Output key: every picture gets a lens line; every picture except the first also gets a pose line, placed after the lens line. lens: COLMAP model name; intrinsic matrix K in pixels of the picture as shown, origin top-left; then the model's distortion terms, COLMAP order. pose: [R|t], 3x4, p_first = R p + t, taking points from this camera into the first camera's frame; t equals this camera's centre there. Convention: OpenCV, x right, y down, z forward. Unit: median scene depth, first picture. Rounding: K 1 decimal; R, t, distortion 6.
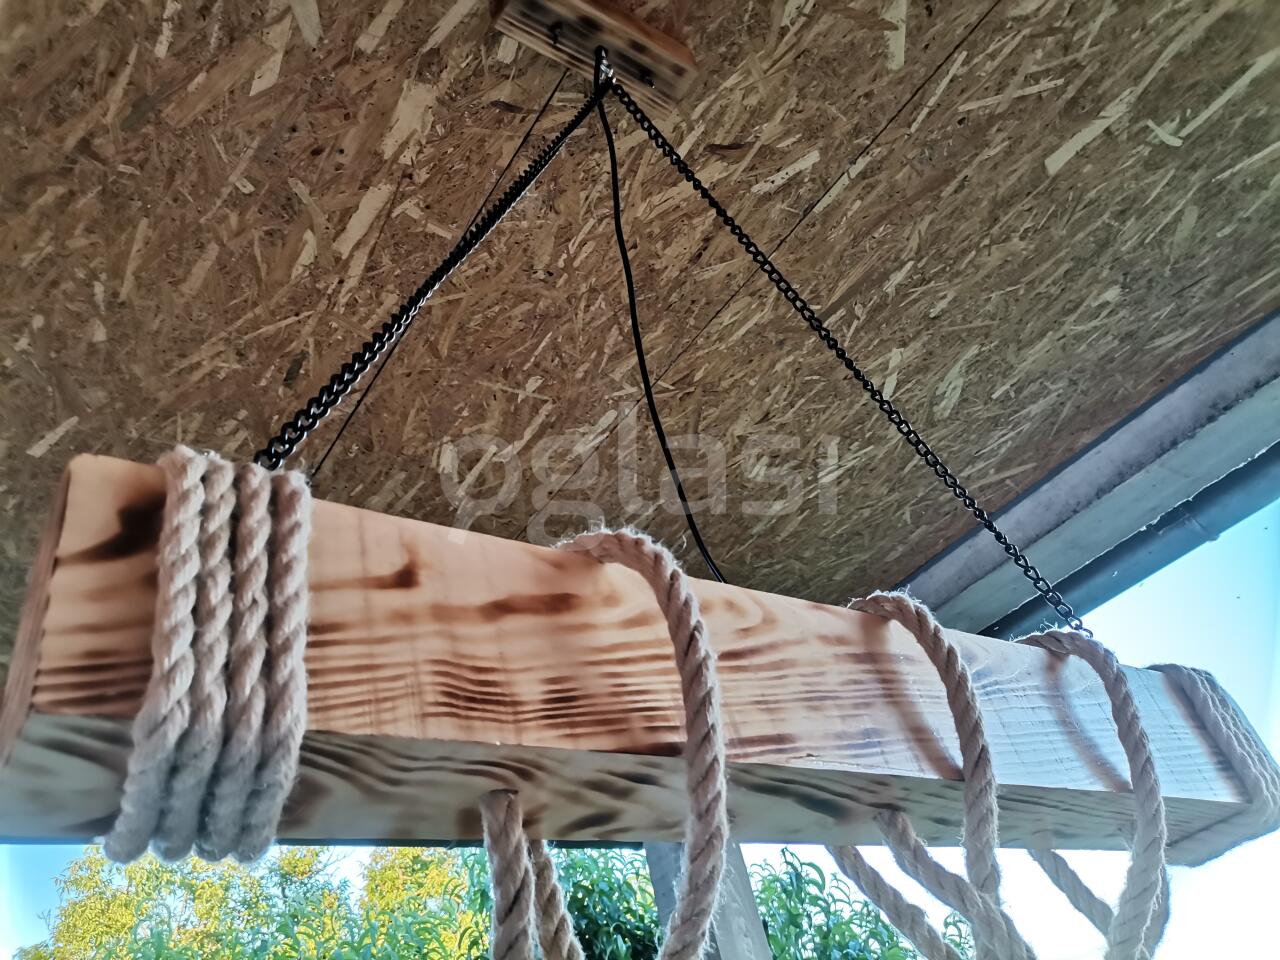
lens RADIAL K [[971.0, 0, 636.7], [0, 971.0, 468.0], [0, 0, 1]] dist [0.061562, -0.033676]
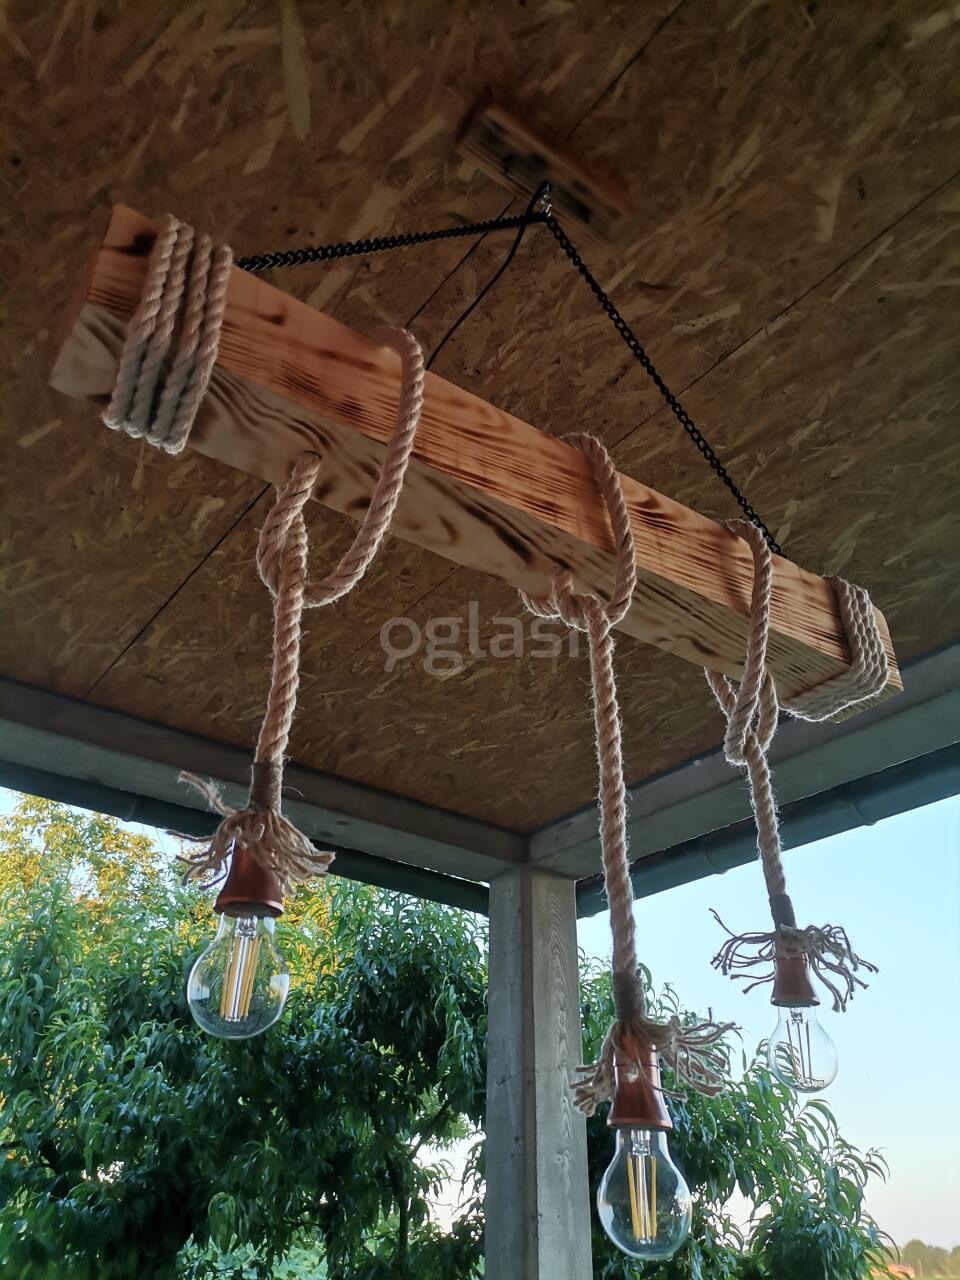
lens RADIAL K [[971.0, 0, 479.4], [0, 971.0, 624.4], [0, 0, 1]] dist [0.061562, -0.033676]
pose [[0.973300, 0.207913, -0.097256, 0.082314], [-0.200959, 0.976597, 0.076638, -0.004644], [0.110914, -0.055047, 0.992304, -0.120262]]
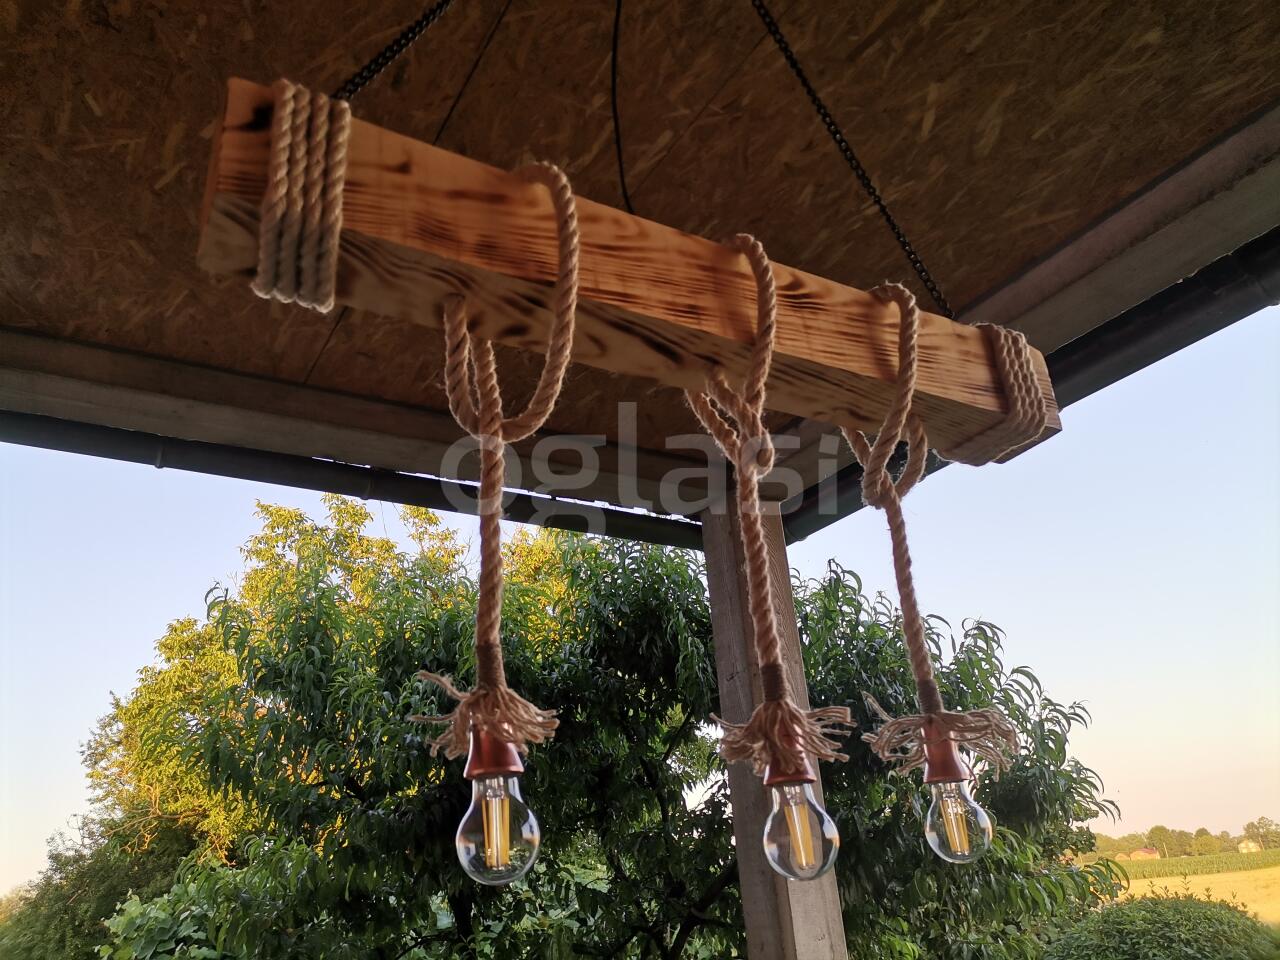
lens RADIAL K [[971.0, 0, 634.1], [0, 971.0, 475.8], [0, 0, 1]] dist [0.061562, -0.033676]
pose [[0.986929, 0.100005, -0.126371, 0.148874], [-0.065450, 0.965313, 0.252760, 0.055451], [0.147264, -0.241185, 0.959241, -0.257950]]
